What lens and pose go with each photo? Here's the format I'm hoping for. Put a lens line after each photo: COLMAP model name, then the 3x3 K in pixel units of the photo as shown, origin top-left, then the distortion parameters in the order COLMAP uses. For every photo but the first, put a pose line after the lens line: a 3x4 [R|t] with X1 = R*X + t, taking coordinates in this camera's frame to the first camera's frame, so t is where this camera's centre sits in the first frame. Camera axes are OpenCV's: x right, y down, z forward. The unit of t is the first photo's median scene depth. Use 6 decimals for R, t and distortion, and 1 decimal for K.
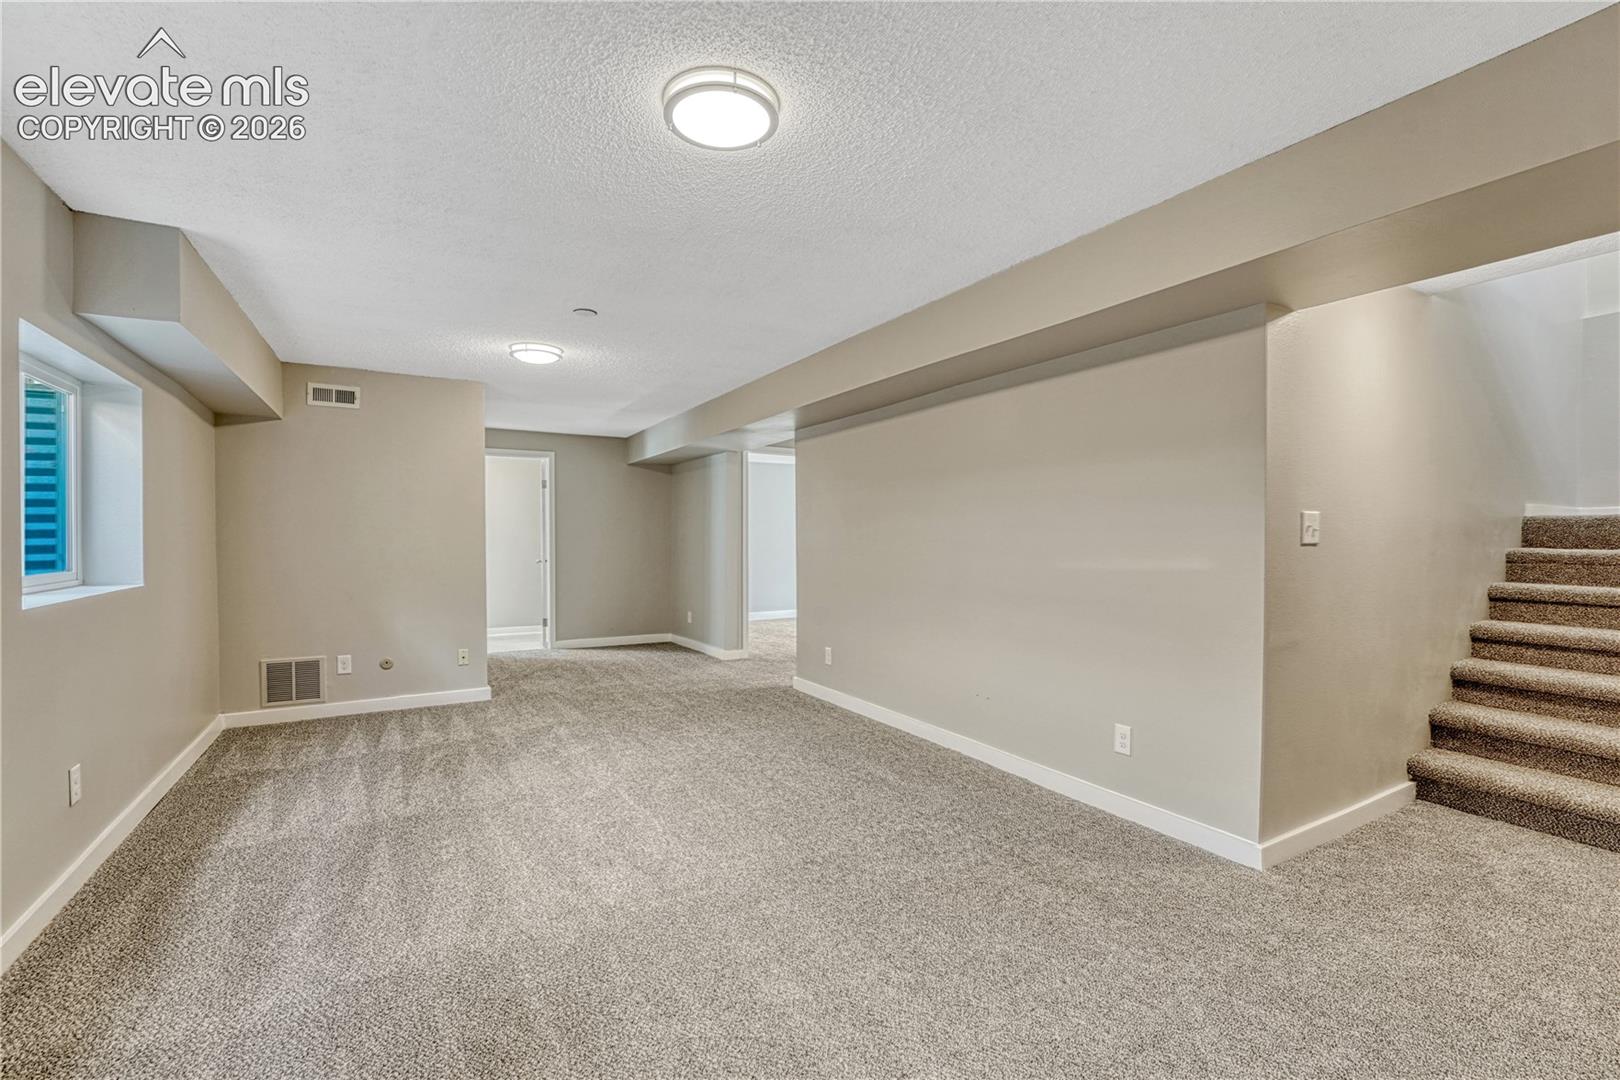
lens RADIAL K [[695.3, 0, 799.0], [0, 695.3, 541.1], [0, 0, 1]] dist [-0.014399, 0.000988]
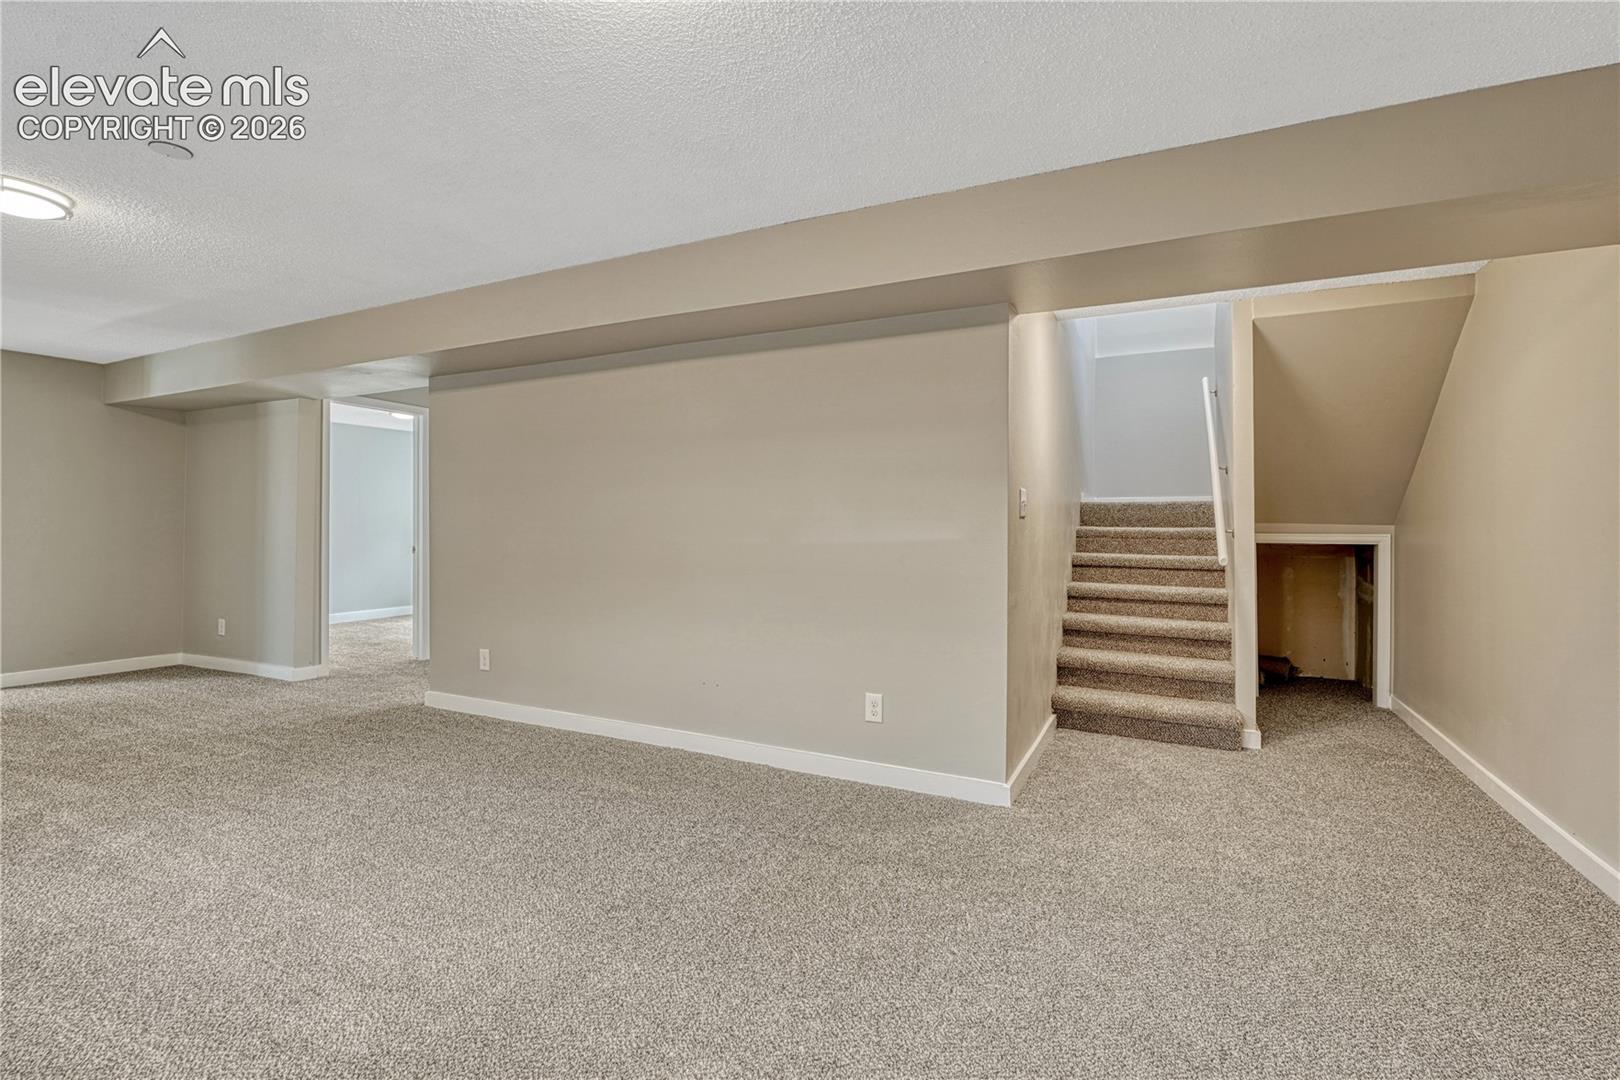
lens RADIAL K [[743.7, 0, 776.1], [0, 743.7, 521.5], [0, 0, 1]] dist [-0.005318, 0.000393]
pose [[0.840390, 0.010475, 0.541881, -0.195207], [-0.003517, 0.999898, -0.013875, 0.021333], [-0.541971, 0.009754, 0.840341, 0.121047]]
